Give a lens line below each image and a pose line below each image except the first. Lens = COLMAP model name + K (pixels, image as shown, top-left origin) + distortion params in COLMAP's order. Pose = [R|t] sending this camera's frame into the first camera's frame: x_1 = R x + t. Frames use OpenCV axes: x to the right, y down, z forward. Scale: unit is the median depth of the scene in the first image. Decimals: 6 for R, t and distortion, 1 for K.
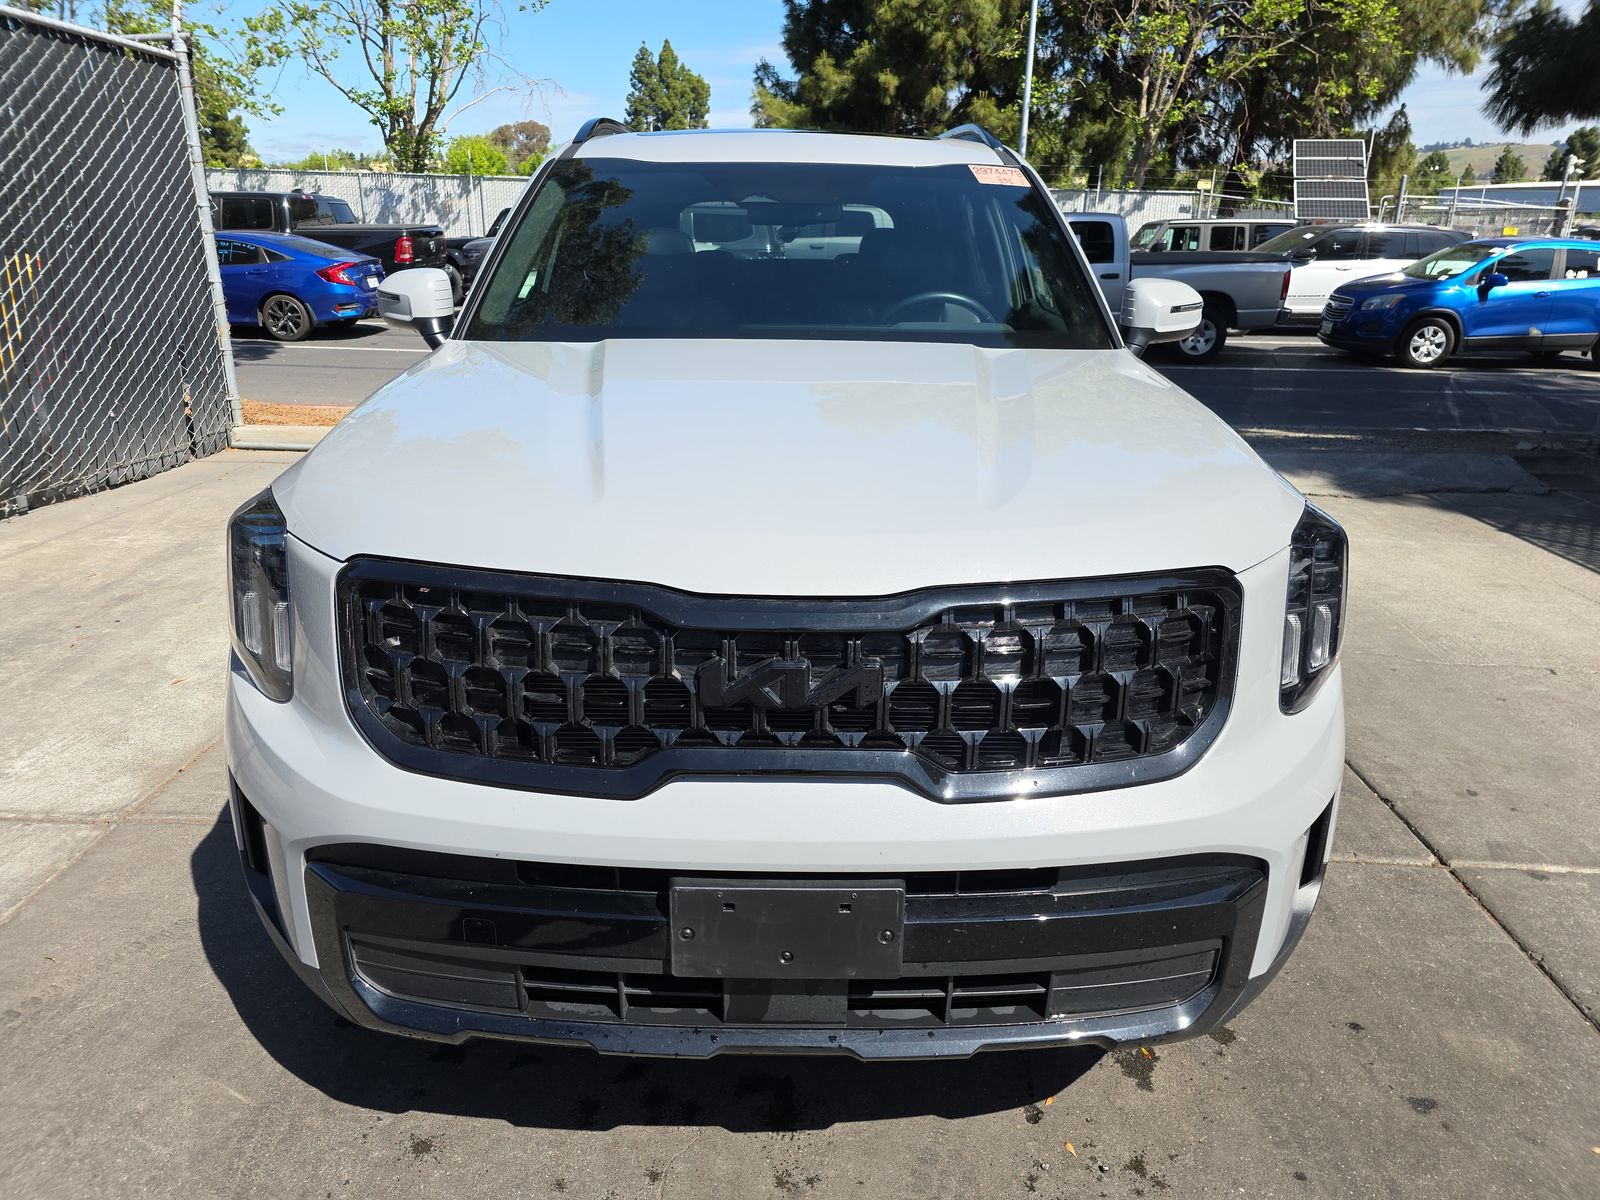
lens RADIAL K [[1103.1, 0, 783.4], [0, 1103.1, 599.0], [0, 0, 1]] dist [0.004121, 0.001311]
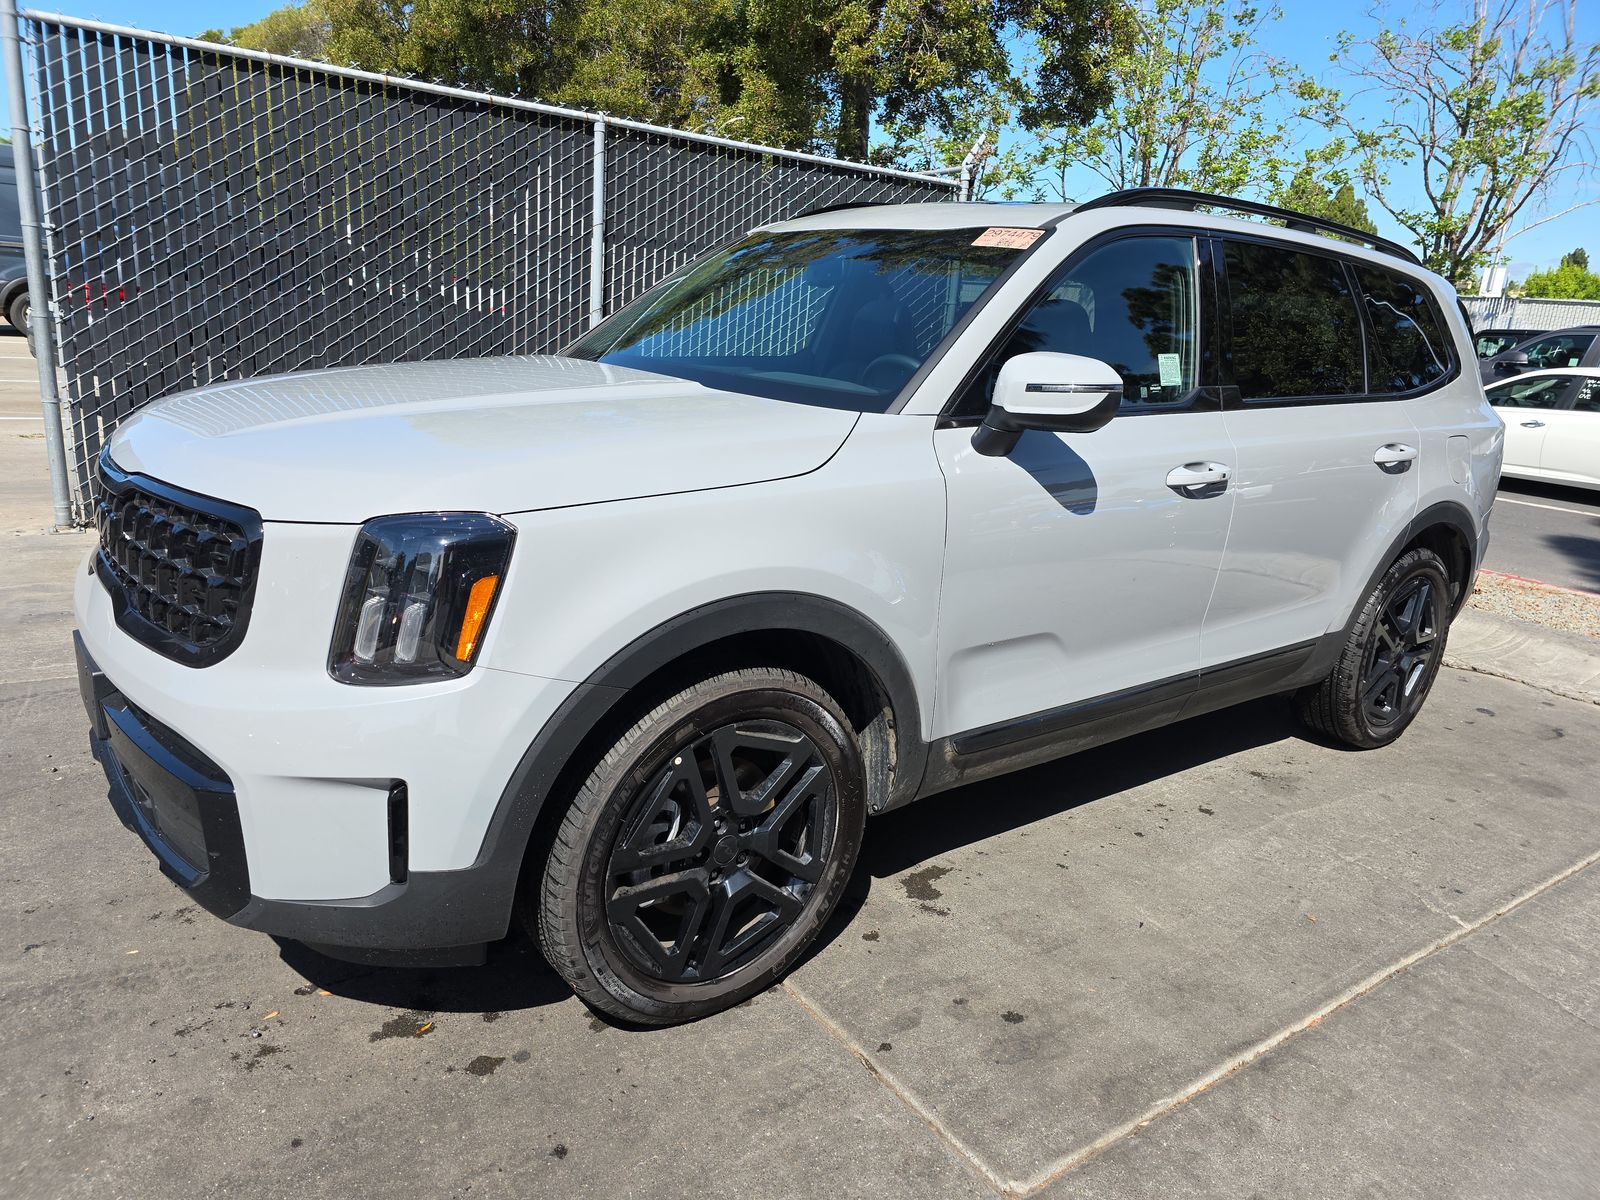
lens RADIAL K [[1103.1, 0, 783.4], [0, 1103.1, 599.0], [0, 0, 1]] dist [0.004121, 0.001311]
pose [[0.601521, 0.224374, -0.766700, 0.113635], [-0.302619, 0.952219, 0.041244, -0.011158], [0.739320, 0.207208, 0.640680, 0.045720]]
